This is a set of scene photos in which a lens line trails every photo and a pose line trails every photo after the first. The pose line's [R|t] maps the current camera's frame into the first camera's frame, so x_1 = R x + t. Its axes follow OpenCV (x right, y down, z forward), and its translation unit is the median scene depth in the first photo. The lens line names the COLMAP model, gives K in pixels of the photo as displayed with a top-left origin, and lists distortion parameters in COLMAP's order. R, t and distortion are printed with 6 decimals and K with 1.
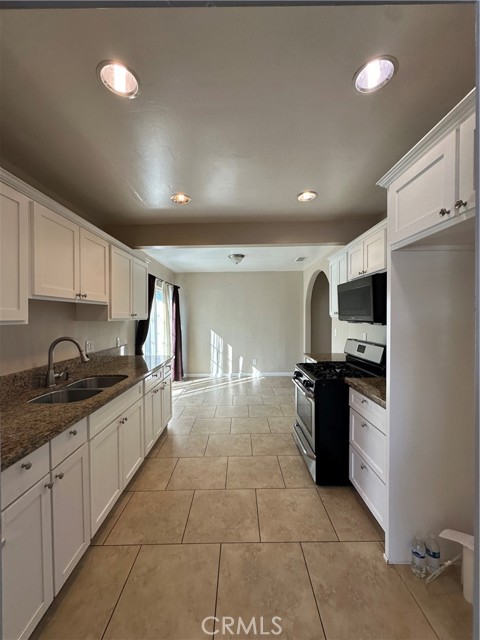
lens RADIAL K [[255.8, 0, 242.0], [0, 255.8, 319.2], [0, 0, 1]] dist [-0.002633, 0.000604]
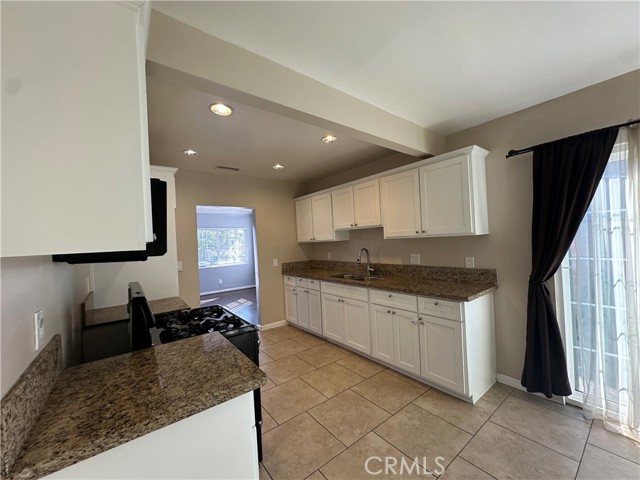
lens RADIAL K [[255.8, 0, 321.0], [0, 255.8, 241.6], [0, 0, 1]] dist [-0.002633, 0.000604]
pose [[-0.794225, 0.039297, -0.606352, 0.231556], [0.038645, 0.999153, 0.014135, -0.004928], [0.606394, -0.012207, -0.795071, 0.824913]]
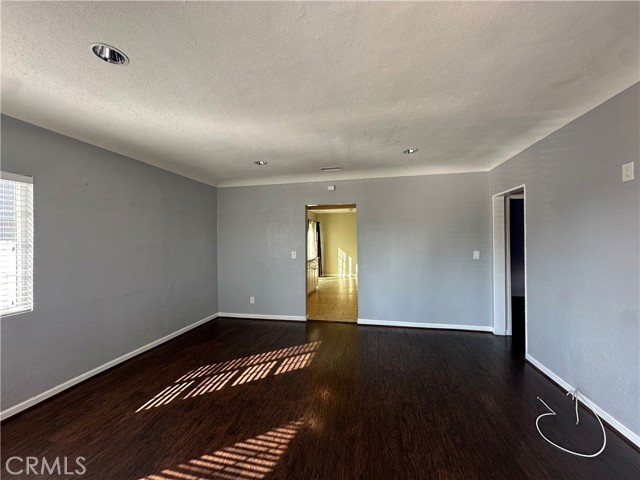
lens RADIAL K [[255.8, 0, 309.7], [0, 255.8, 241.0], [0, 0, 1]] dist [-0.002633, 0.000604]
pose [[0.974375, -0.003805, -0.224899, 0.080441], [0.000496, 0.999891, -0.014770, 0.025940], [0.224931, 0.014280, 0.974270, -0.757690]]
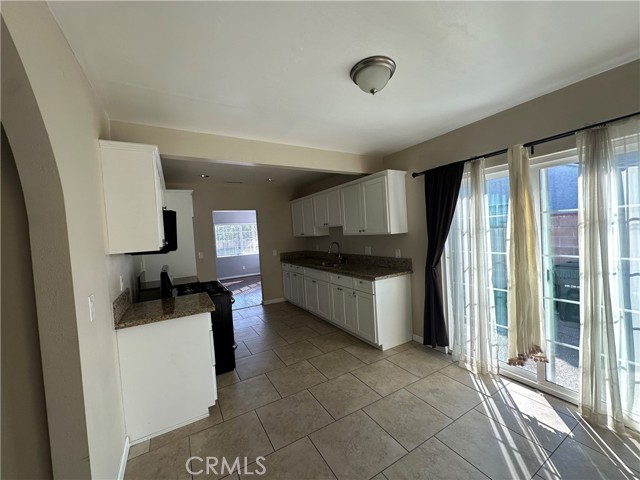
lens RADIAL K [[255.8, 0, 321.7], [0, 255.8, 240.6], [0, 0, 1]] dist [-0.002633, 0.000604]
pose [[-0.865094, 0.068813, -0.496868, 0.202879], [0.051318, 0.997489, 0.048797, -0.022002], [0.498979, 0.016716, -0.866453, 1.079074]]
